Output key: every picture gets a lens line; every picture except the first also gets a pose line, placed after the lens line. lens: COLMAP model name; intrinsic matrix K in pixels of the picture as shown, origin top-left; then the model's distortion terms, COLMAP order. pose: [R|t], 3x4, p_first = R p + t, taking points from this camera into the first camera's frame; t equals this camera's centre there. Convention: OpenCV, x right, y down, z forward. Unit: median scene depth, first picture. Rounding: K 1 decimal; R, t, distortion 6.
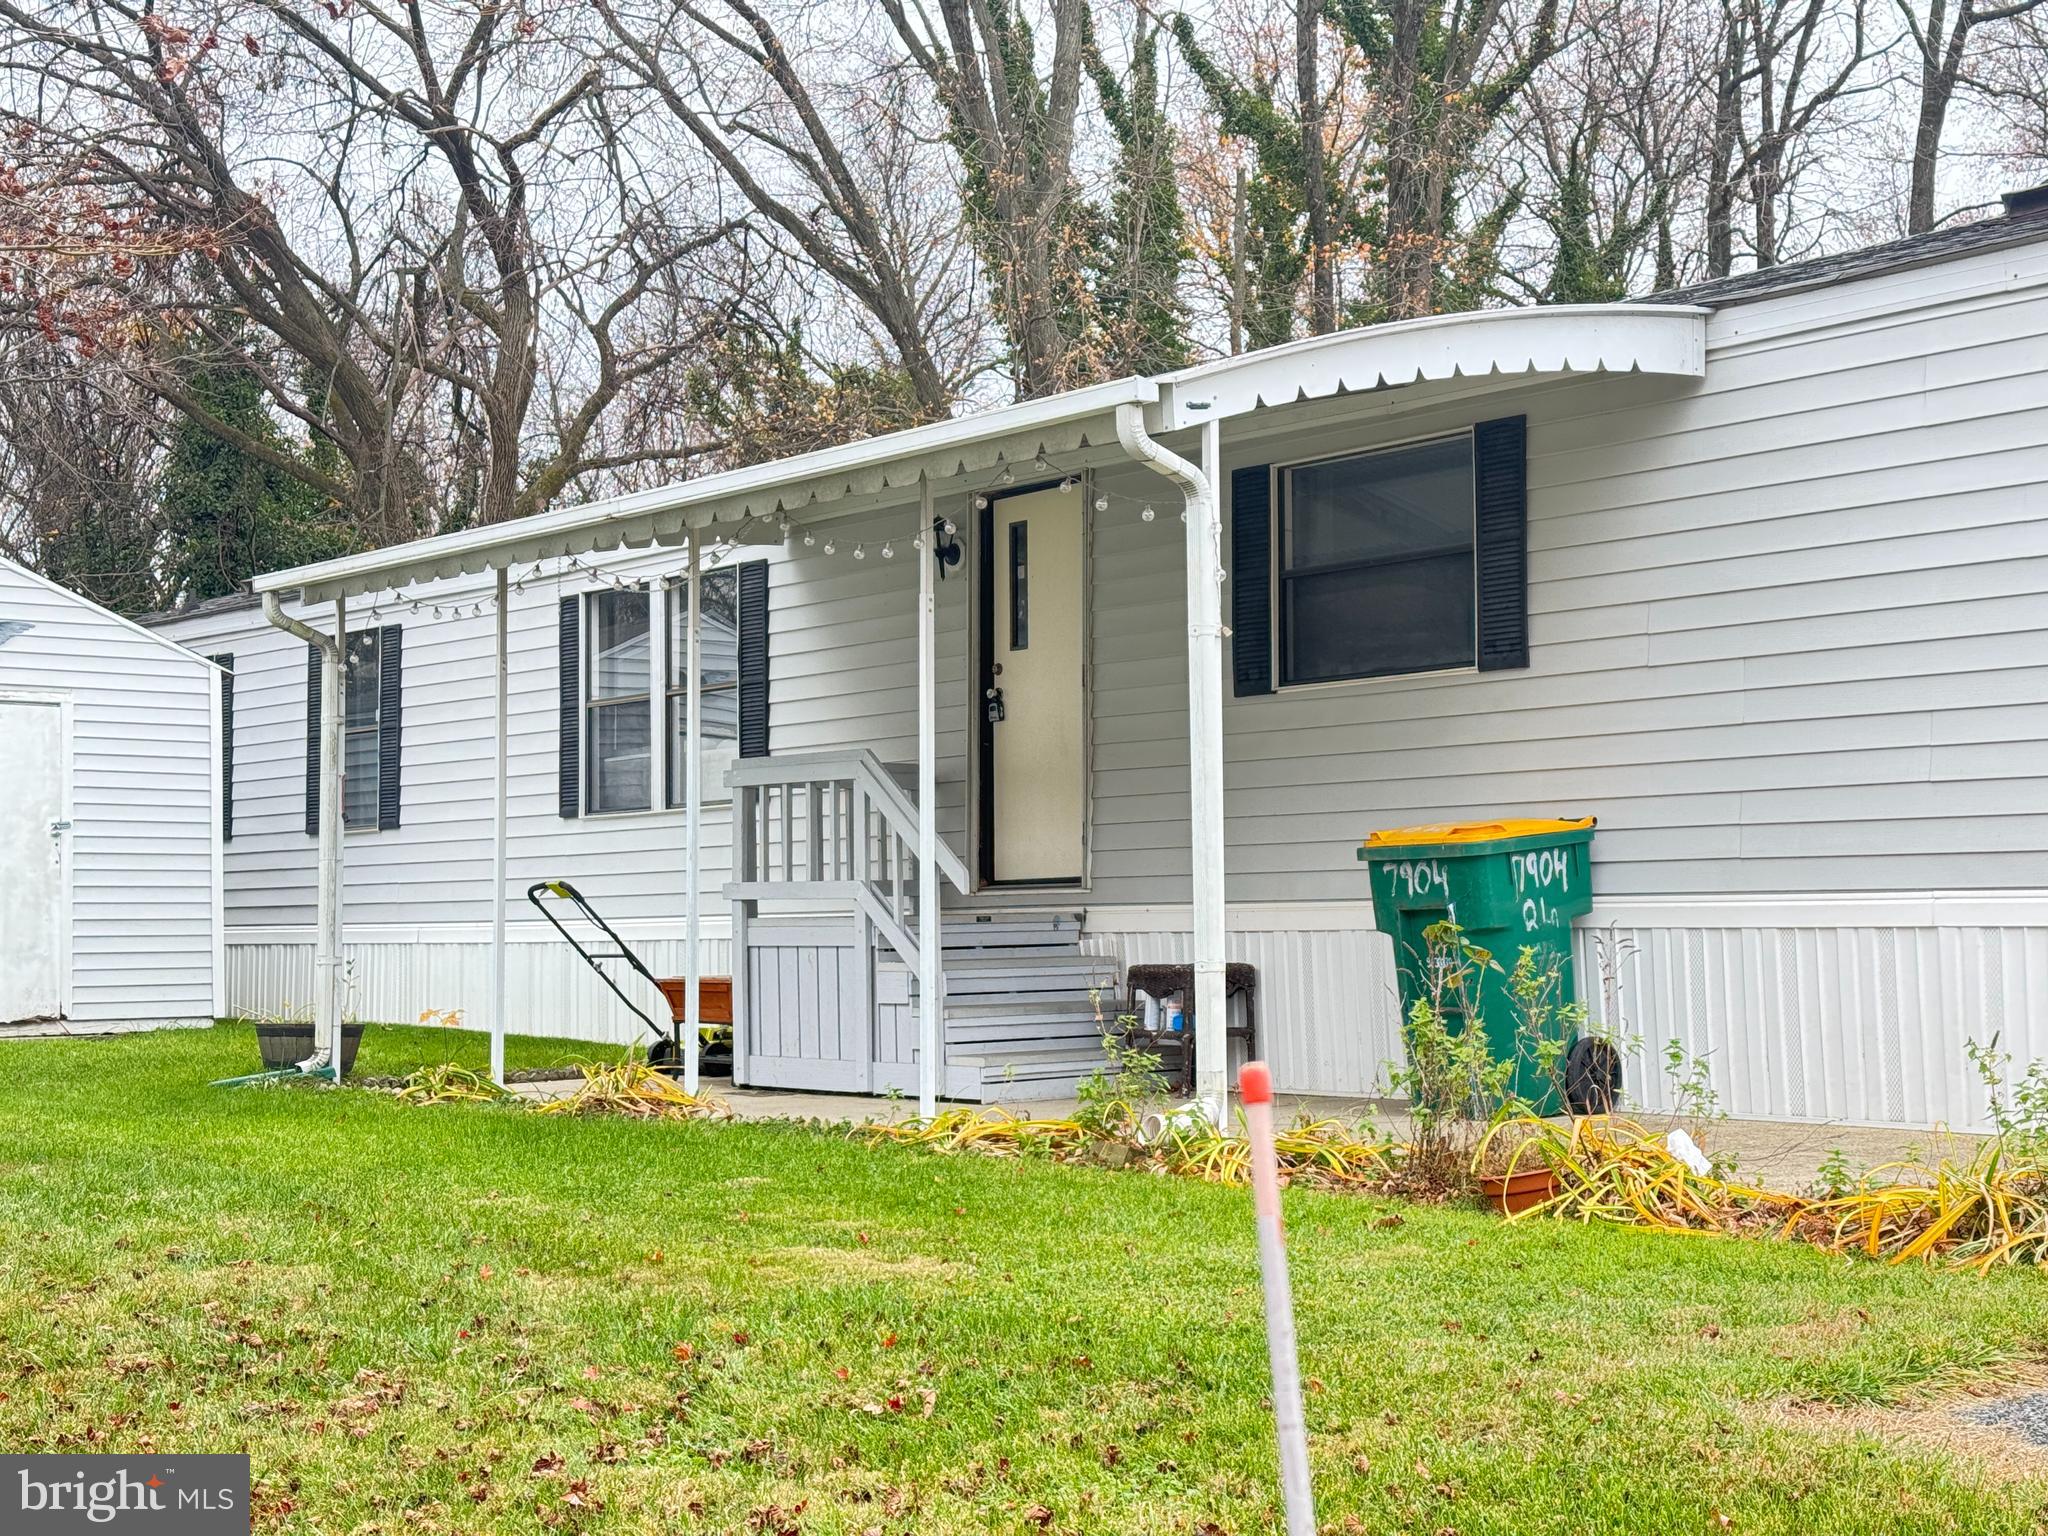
lens RADIAL K [[2864.7, 0, 1024.0], [0, 2864.7, 768.0], [0, 0, 1]] dist [0.122734, 0.049539]
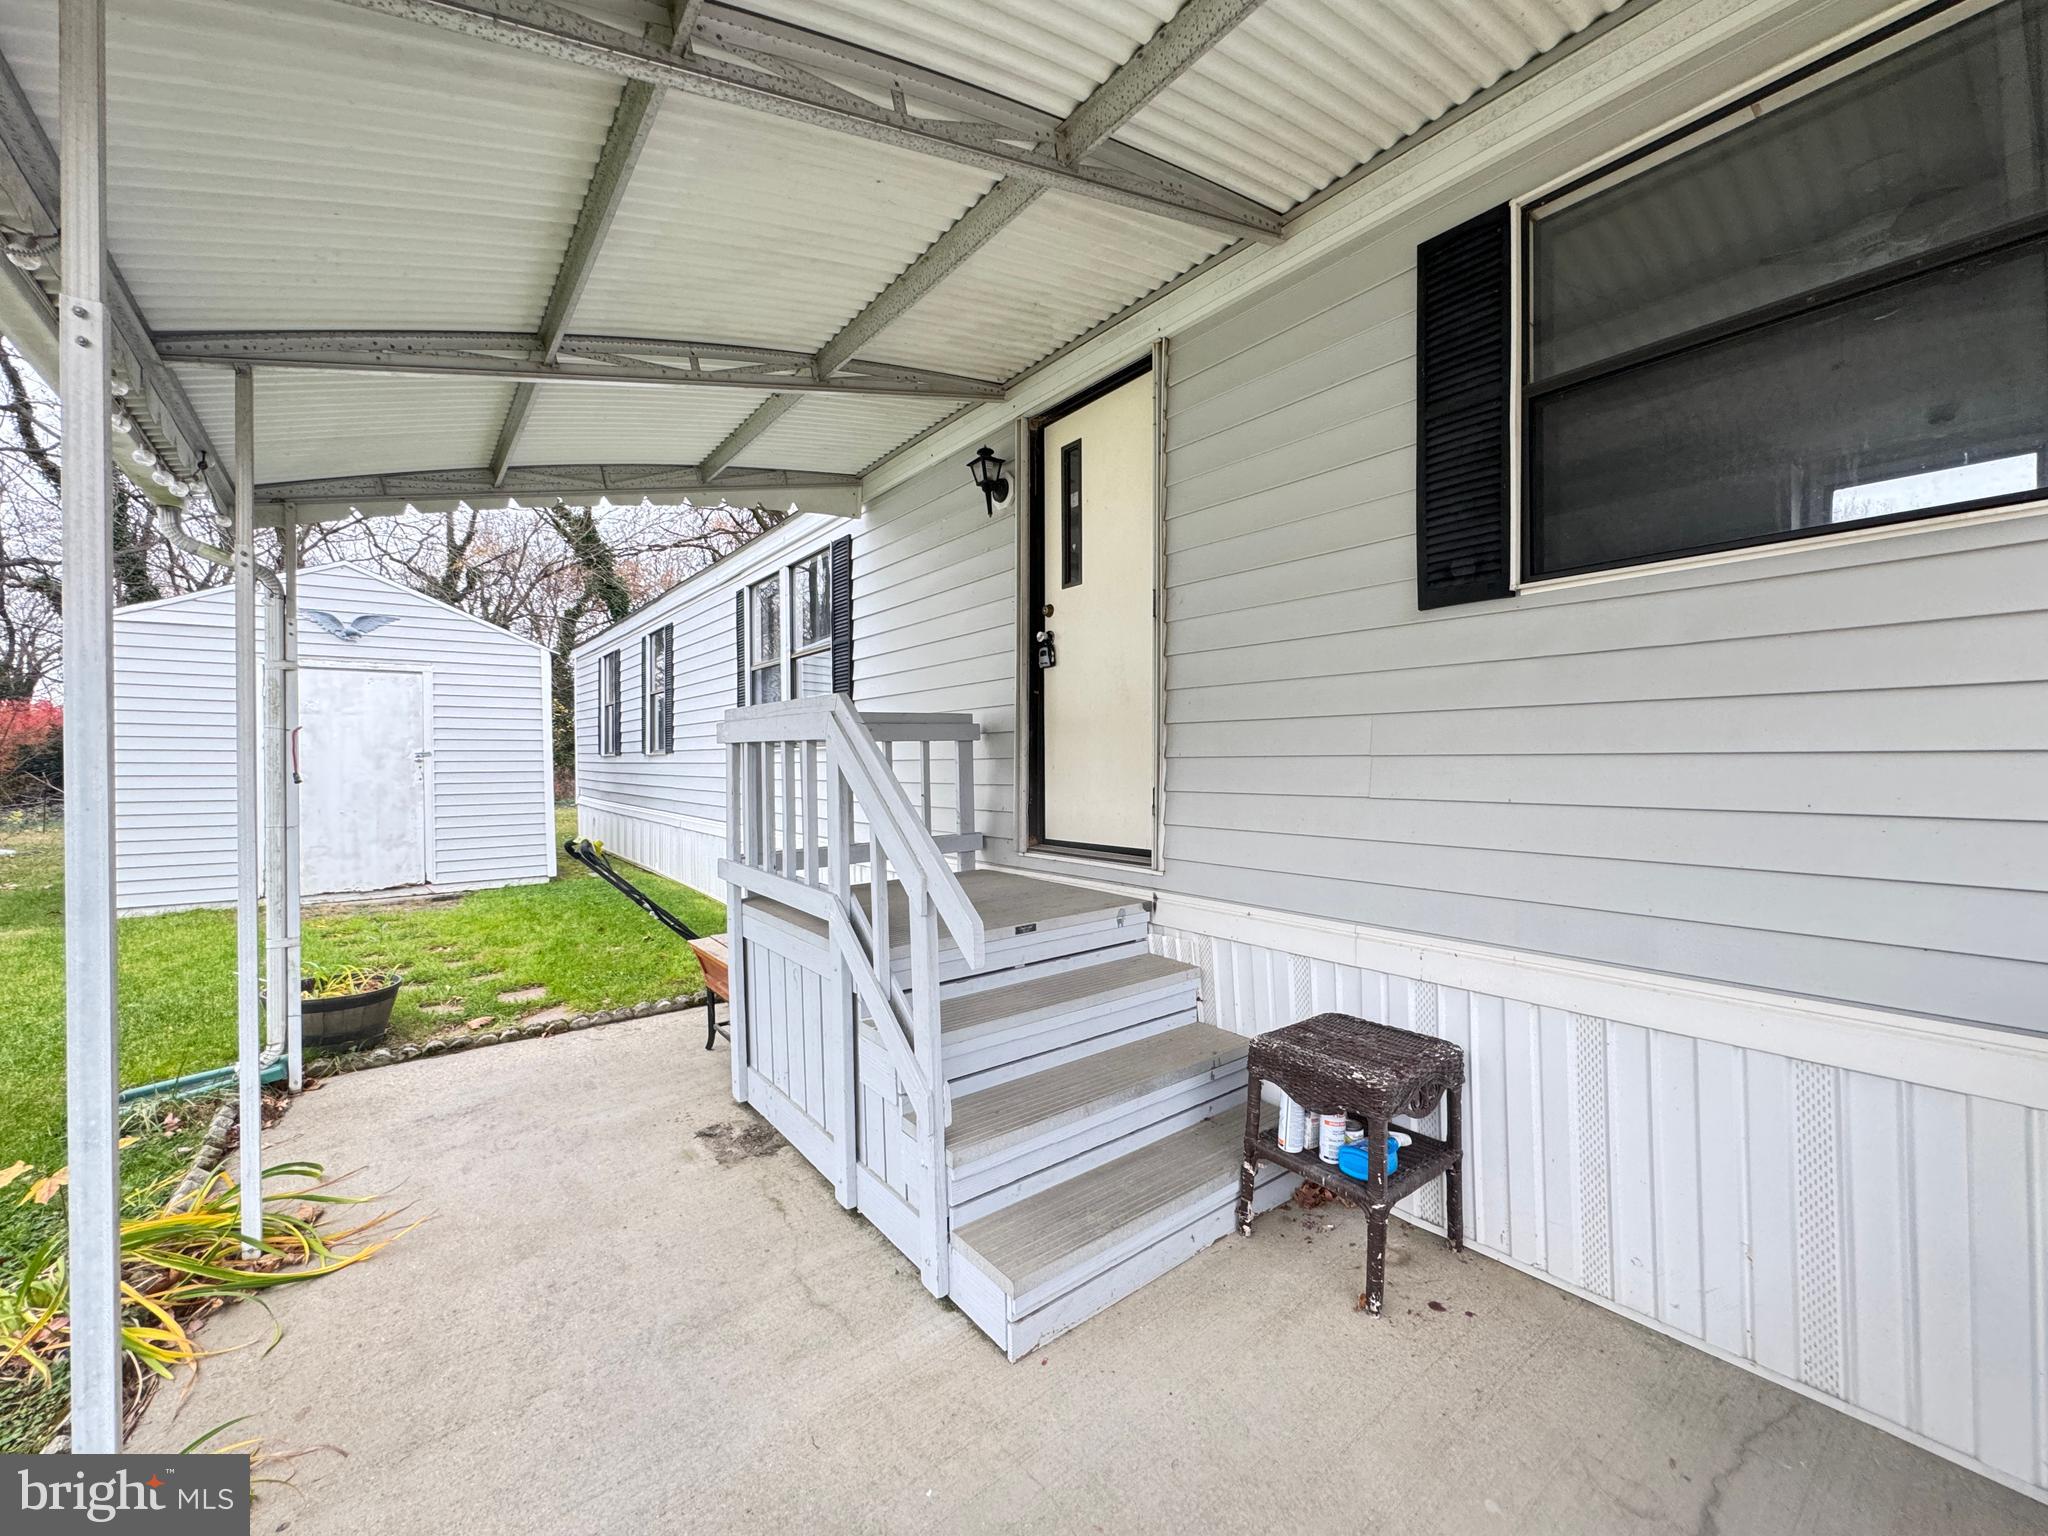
lens RADIAL K [[814.4, 0, 1023.4], [0, 814.4, 764.0], [0, 0, 1]] dist [-0.000312, -0.000020]
pose [[0.998685, 0.001089, -0.051259, -0.003767], [0.002293, 0.997826, 0.065870, -0.002478], [0.051220, -0.065901, 0.996511, 0.736635]]
